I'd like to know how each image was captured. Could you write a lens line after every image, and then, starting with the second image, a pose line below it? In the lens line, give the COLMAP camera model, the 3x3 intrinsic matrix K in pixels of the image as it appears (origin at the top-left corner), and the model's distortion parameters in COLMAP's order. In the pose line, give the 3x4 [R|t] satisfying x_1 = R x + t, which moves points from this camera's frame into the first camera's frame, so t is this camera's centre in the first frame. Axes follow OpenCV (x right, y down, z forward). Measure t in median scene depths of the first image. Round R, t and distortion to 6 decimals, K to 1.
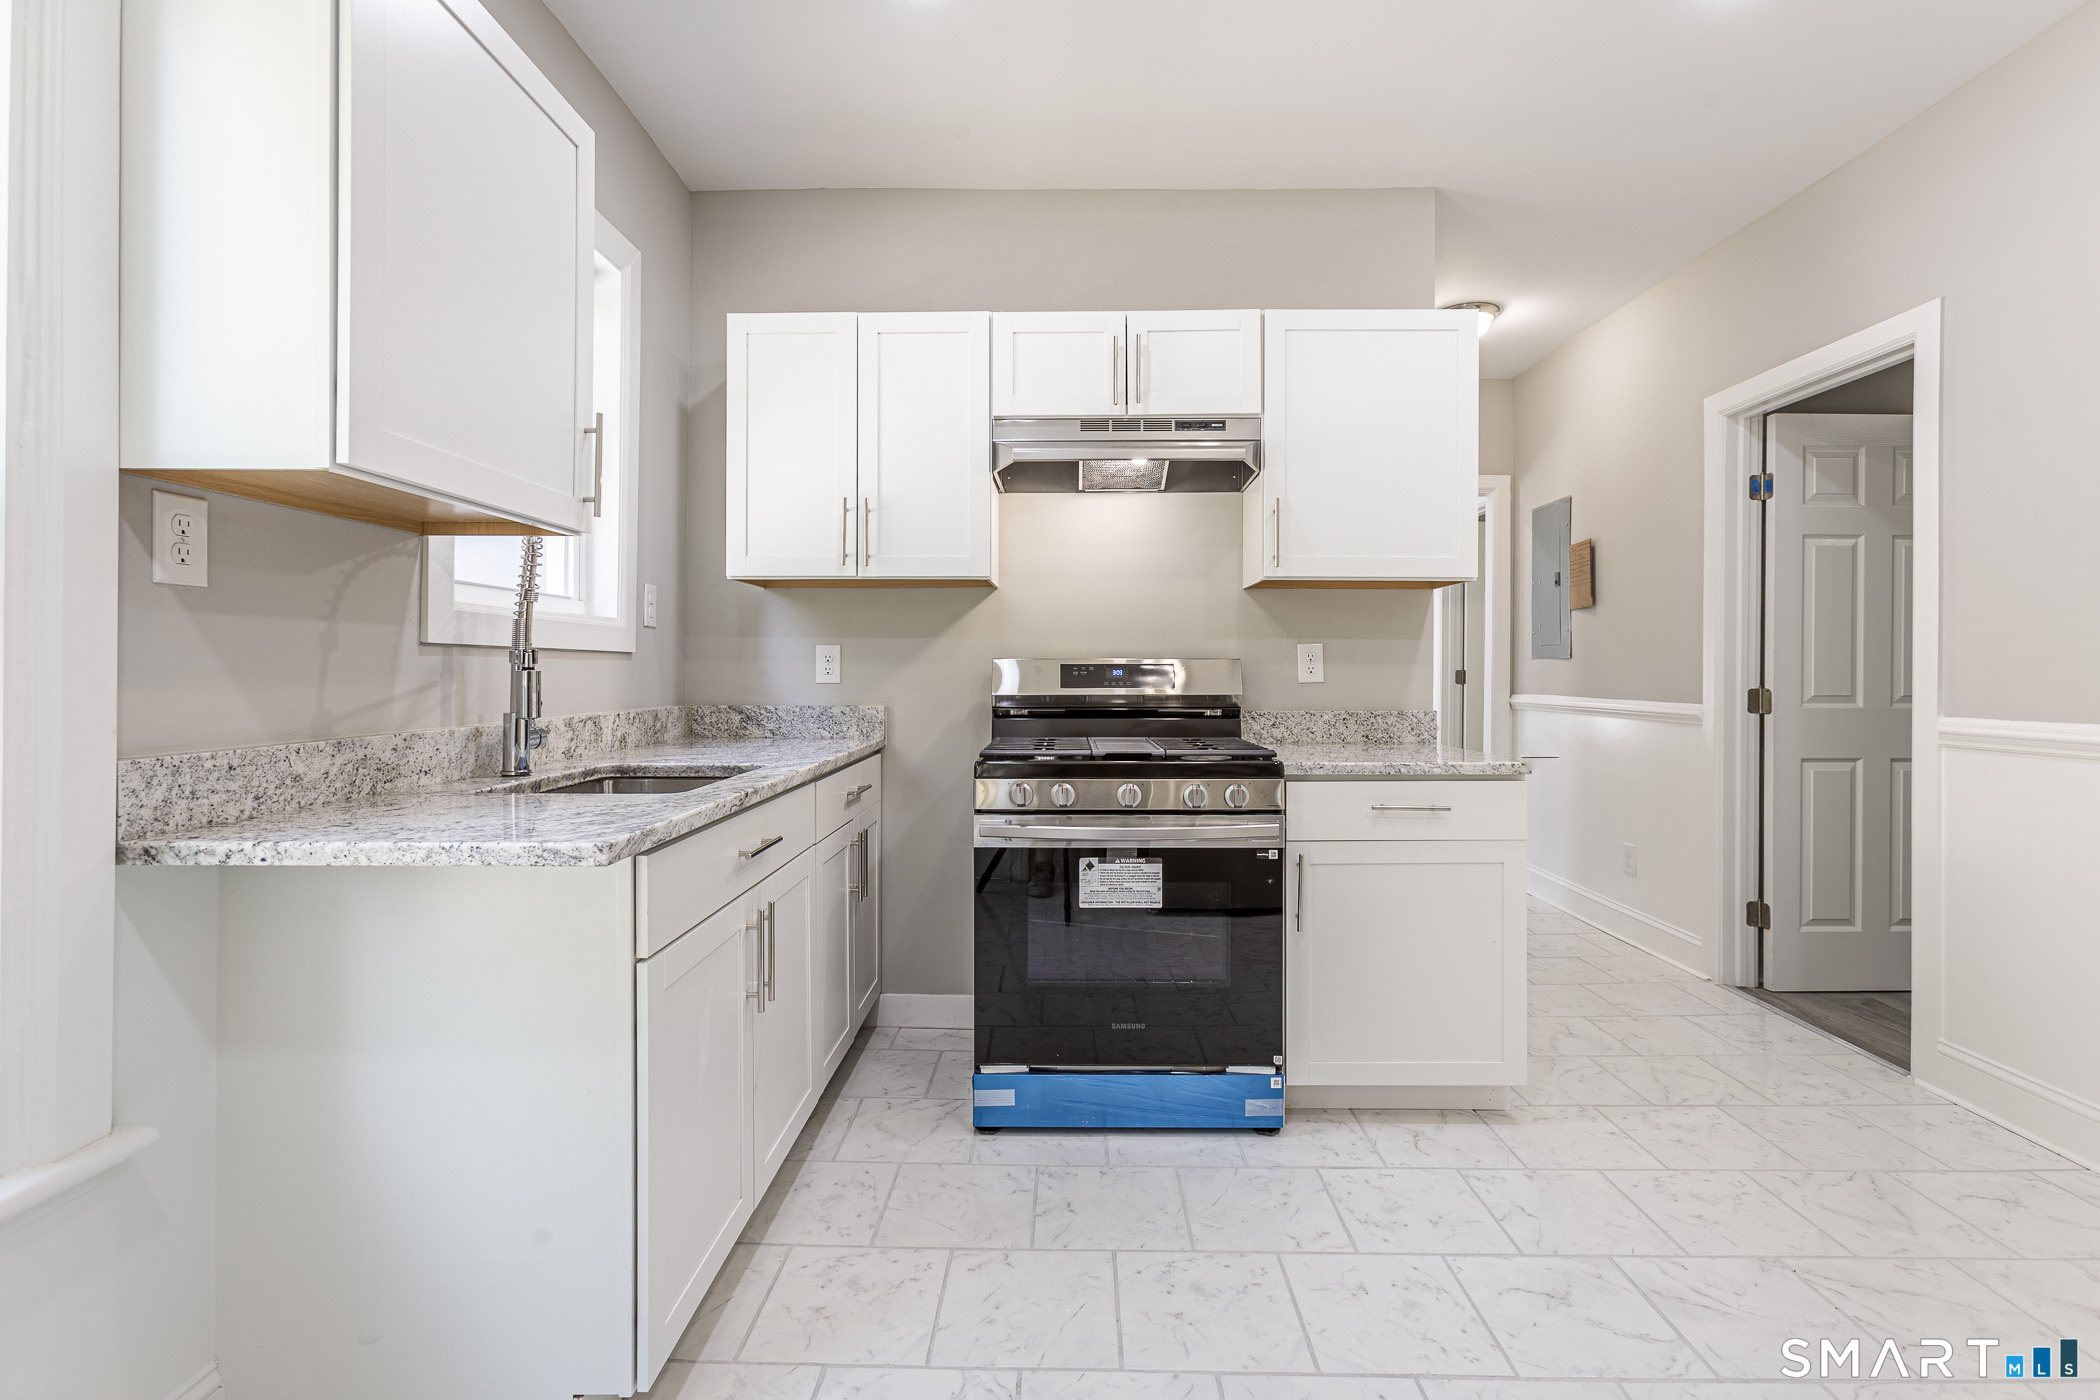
lens RADIAL K [[965.6, 0, 1049.5], [0, 965.6, 674.3], [0, 0, 1]] dist [-0.008803, 0.005327]
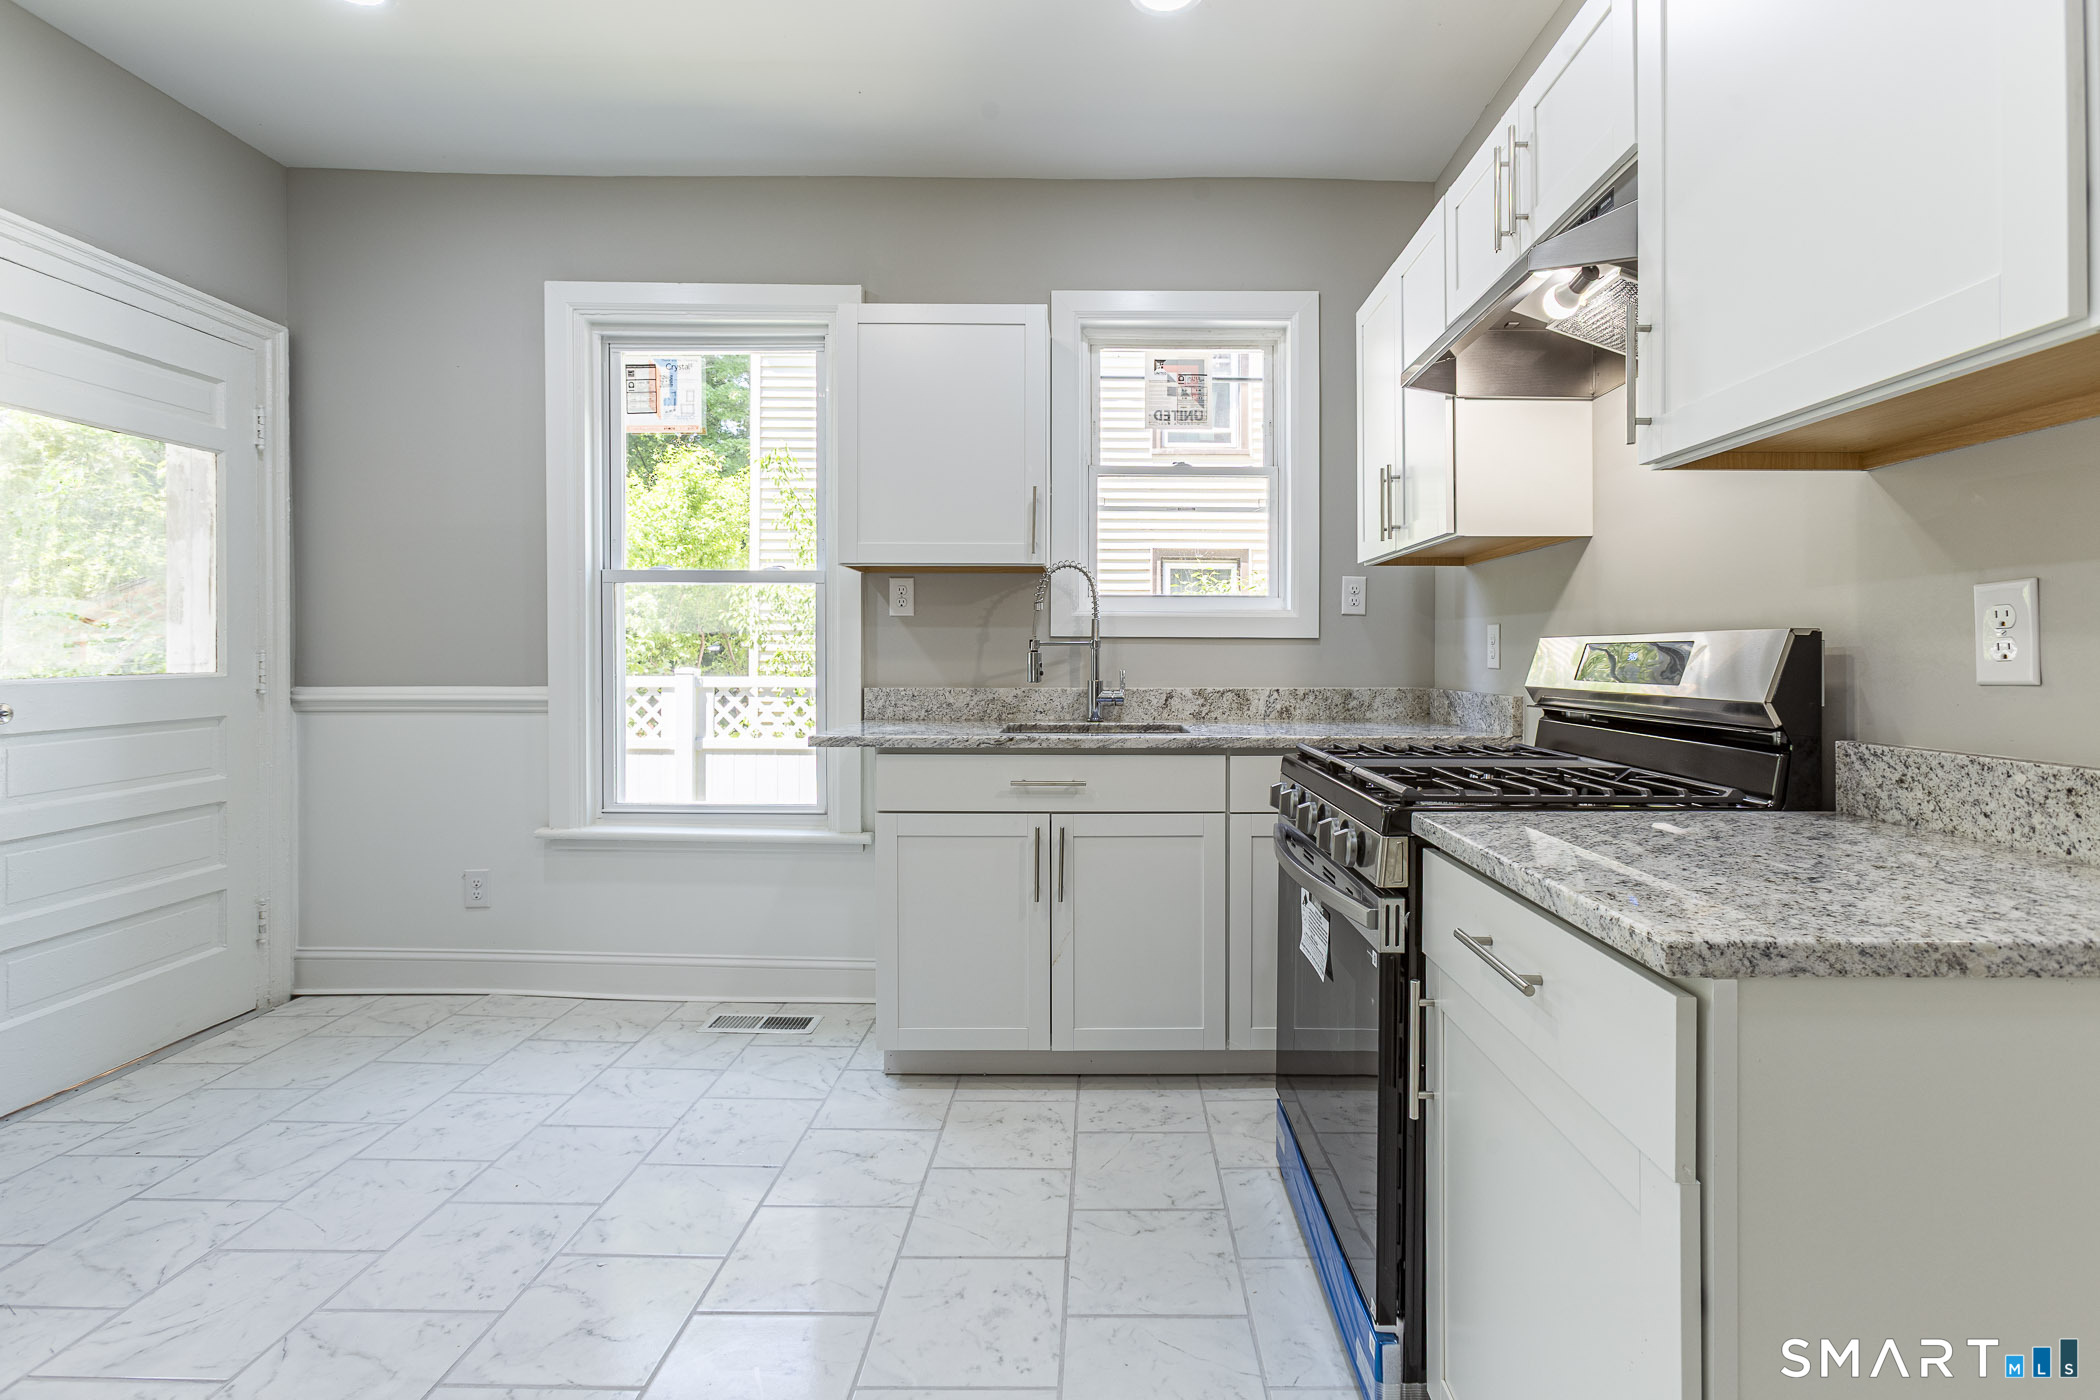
lens RADIAL K [[965.6, 0, 1096.3], [0, 965.6, 652.3], [0, 0, 1]] dist [-0.008803, 0.005327]
pose [[0.012755, -0.004480, -0.999909, 1.059546], [-0.008939, 0.999949, -0.004594, 0.001956], [0.999879, 0.008996, 0.012715, 1.045997]]
